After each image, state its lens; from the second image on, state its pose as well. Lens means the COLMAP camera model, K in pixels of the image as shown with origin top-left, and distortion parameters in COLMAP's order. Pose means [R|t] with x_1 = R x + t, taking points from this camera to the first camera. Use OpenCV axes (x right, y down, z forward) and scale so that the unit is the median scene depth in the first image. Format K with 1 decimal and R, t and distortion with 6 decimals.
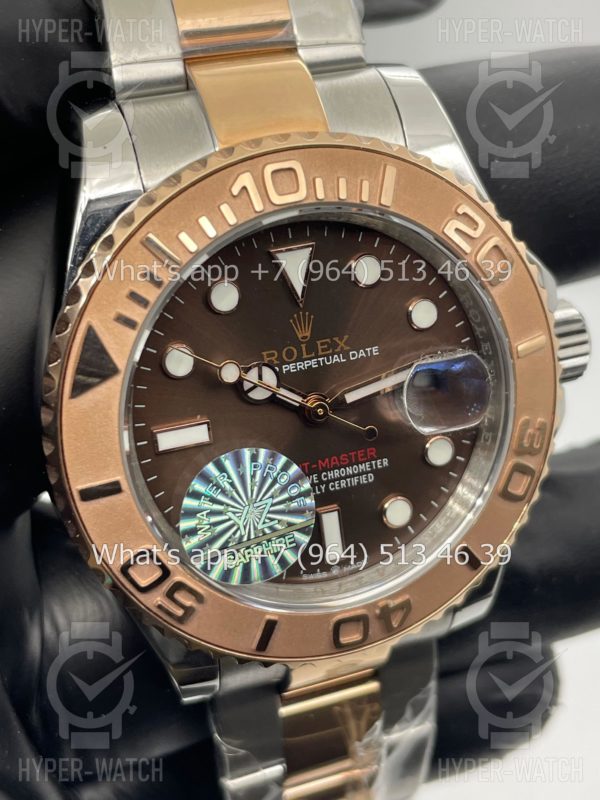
lens RADIAL K [[1269.6, 0, 297.8], [0, 1269.6, 397.2], [0, 0, 1]] dist [0.151786, 0.000000]
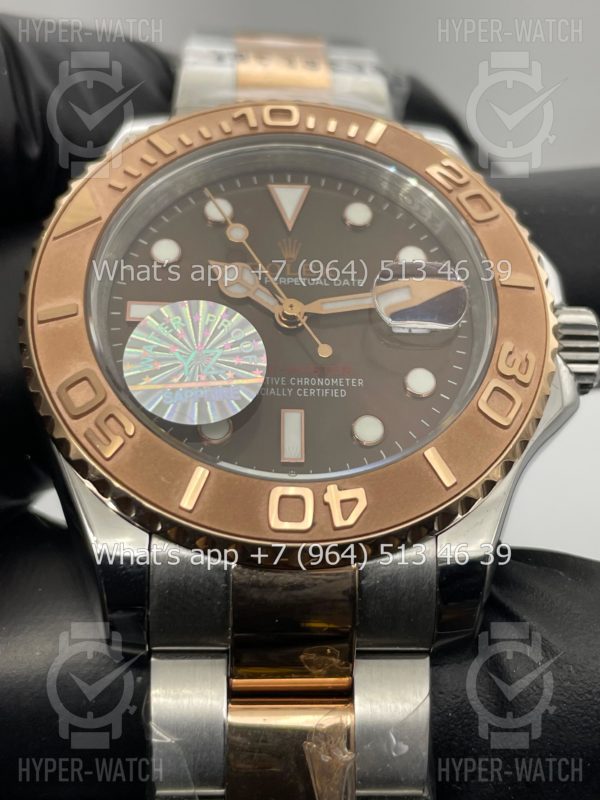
lens RADIAL K [[1269.6, 0, 296.2], [0, 1269.6, 398.9], [0, 0, 1]] dist [0.151786, 0.000000]
pose [[0.961263, -0.012346, -0.275358, 0.302758], [-0.172467, 0.752332, -0.635808, 0.718514], [0.215010, 0.658669, 0.721059, 0.323201]]
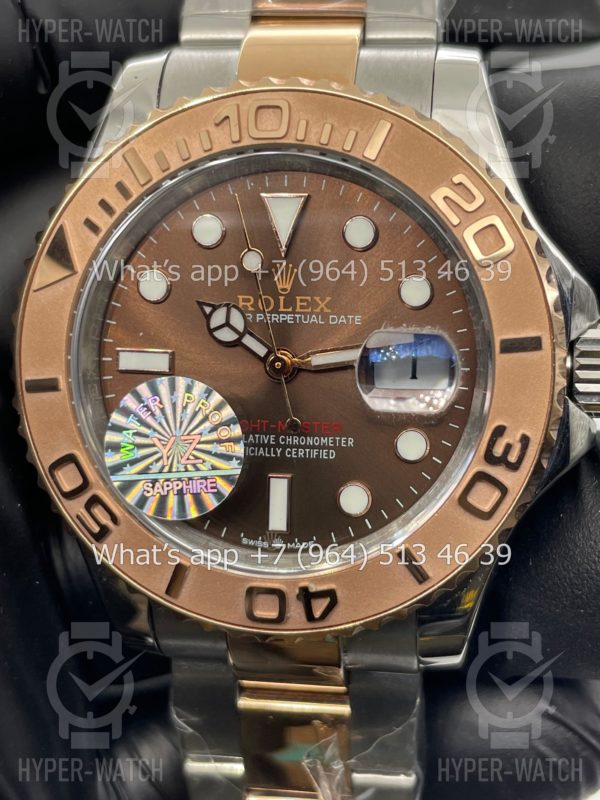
lens RADIAL K [[1269.6, 0, 306.6], [0, 1269.6, 398.1], [0, 0, 1]] dist [0.151786, 0.000000]
pose [[0.880422, 0.179747, -0.438803, 0.470673], [-0.244742, 0.964841, -0.095827, 0.124375], [0.406151, 0.191762, 0.893459, 0.152864]]
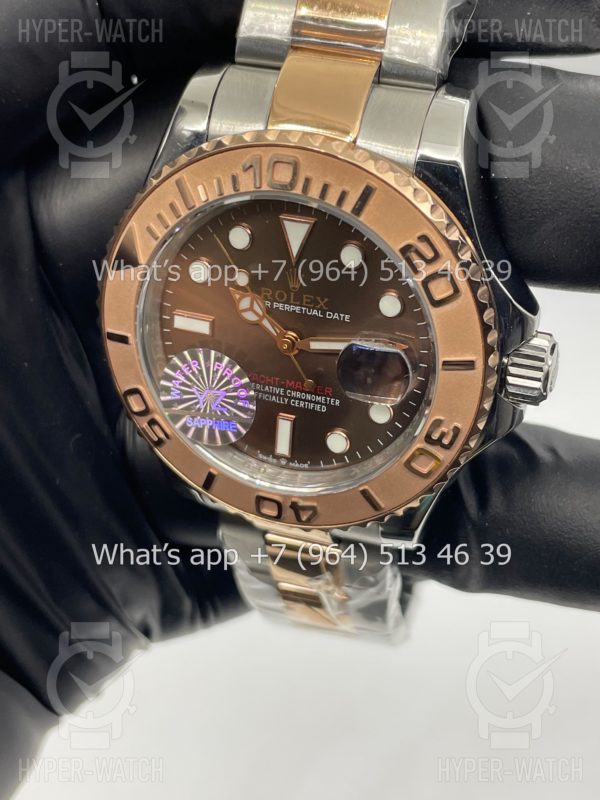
lens RADIAL K [[1269.6, 0, 295.7], [0, 1269.6, 398.1], [0, 0, 1]] dist [0.151786, 0.000000]
pose [[0.773818, 0.414536, -0.478922, 0.673676], [-0.304319, 0.906432, 0.292868, -0.326142], [0.555514, -0.080881, 0.827564, -0.066532]]
